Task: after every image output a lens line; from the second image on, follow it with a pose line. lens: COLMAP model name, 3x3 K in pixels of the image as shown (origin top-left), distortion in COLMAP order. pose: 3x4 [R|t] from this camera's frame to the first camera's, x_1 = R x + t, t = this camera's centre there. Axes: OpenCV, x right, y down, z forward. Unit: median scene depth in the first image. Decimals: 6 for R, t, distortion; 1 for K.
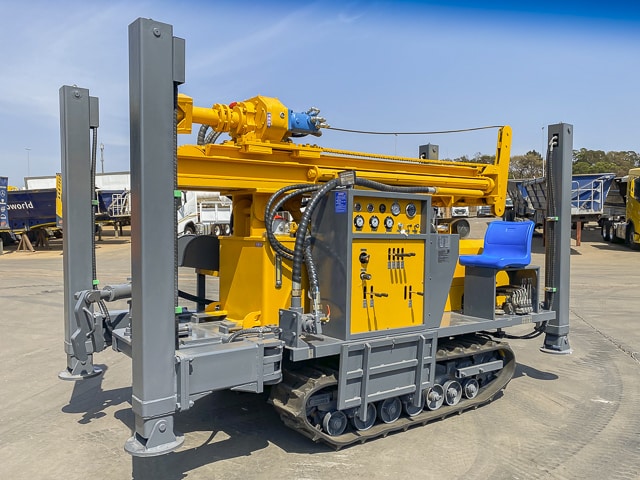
lens RADIAL K [[556.8, 0, 345.1], [0, 556.8, 265.2], [0, 0, 1]] dist [-0.019534, -0.009307]
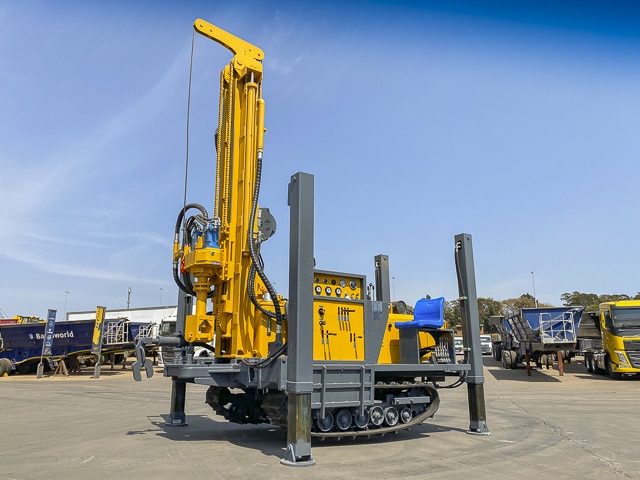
lens RADIAL K [[493.9, 0, 323.7], [0, 493.9, 239.6], [0, 0, 1]] dist [-0.004038, 0.006688]
pose [[0.999158, -0.028461, -0.029551, 0.079701], [0.018039, 0.951663, -0.306614, 0.202007], [0.036849, 0.305822, 0.951375, -0.355228]]
